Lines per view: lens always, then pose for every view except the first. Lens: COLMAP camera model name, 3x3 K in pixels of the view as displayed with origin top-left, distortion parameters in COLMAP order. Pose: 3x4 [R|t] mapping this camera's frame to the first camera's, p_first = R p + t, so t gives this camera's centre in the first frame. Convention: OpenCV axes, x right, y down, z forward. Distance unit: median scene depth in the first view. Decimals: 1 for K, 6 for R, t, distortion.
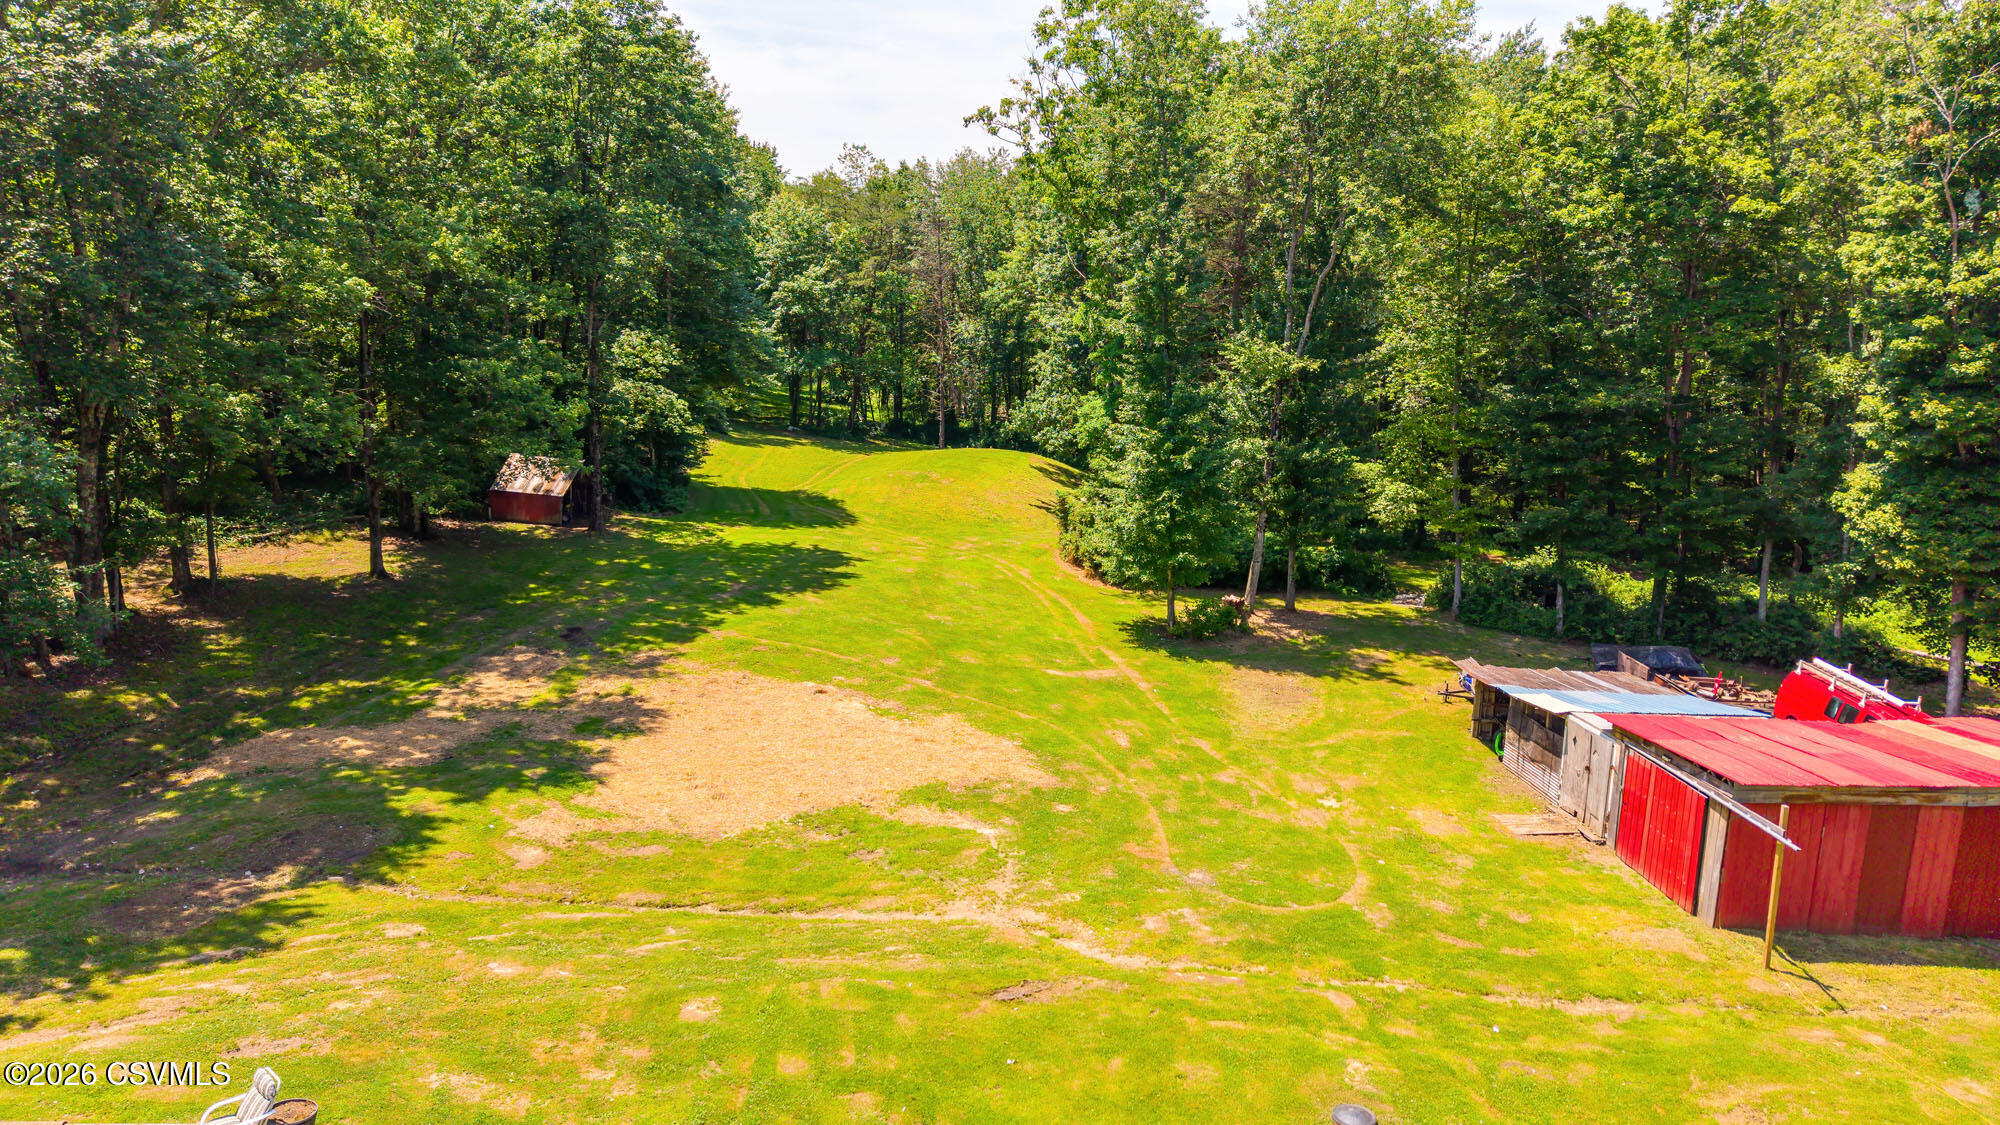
lens RADIAL K [[1305.7, 0, 1000.0], [0, 1305.7, 562.5], [0, 0, 1]] dist [0.003037, -0.002397]
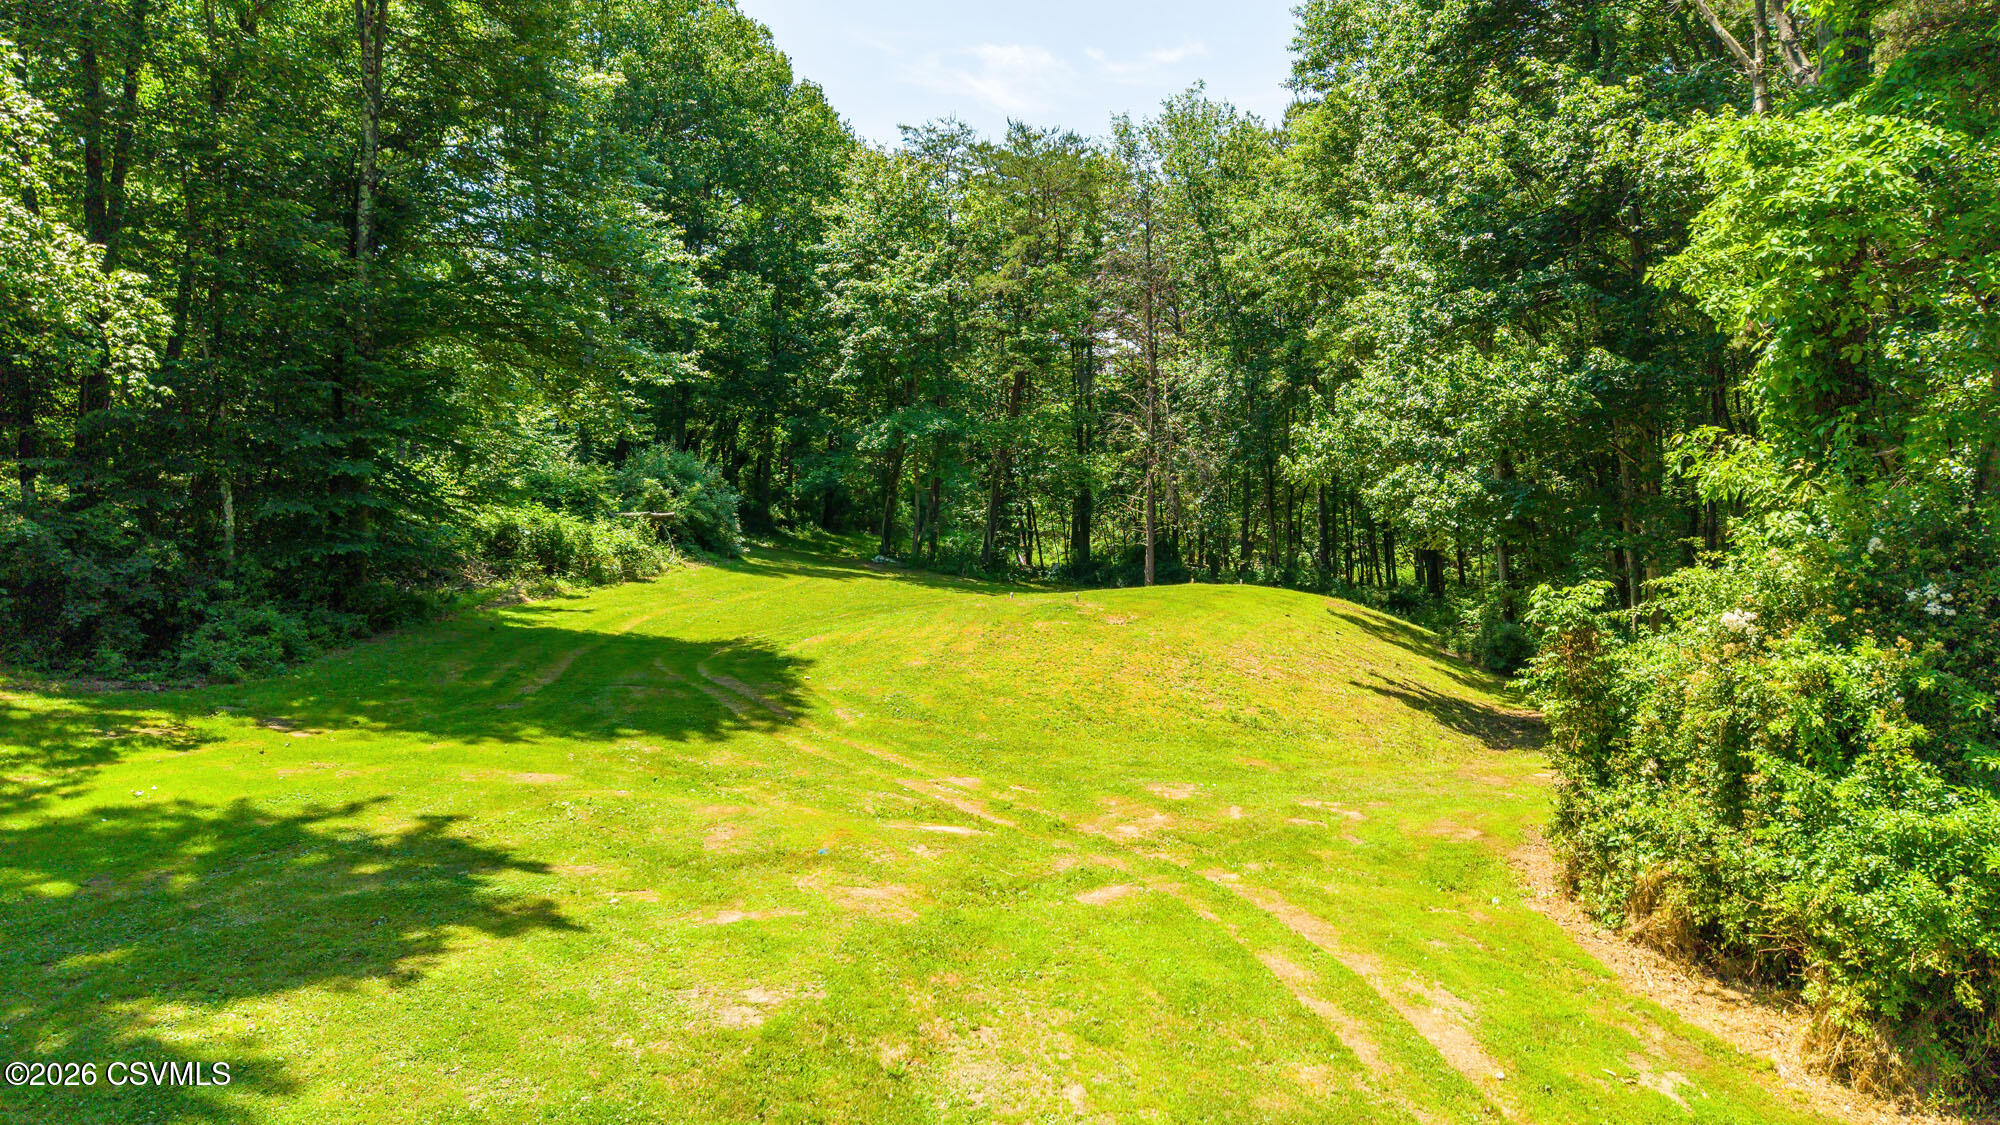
lens RADIAL K [[1305.7, 0, 1000.0], [0, 1305.7, 562.5], [0, 0, 1]] dist [0.003037, -0.002397]
pose [[0.982577, 0.002226, -0.185840, -0.009976], [-0.032376, 0.986689, -0.159363, -0.033232], [0.183012, 0.162604, 0.969570, 1.162183]]
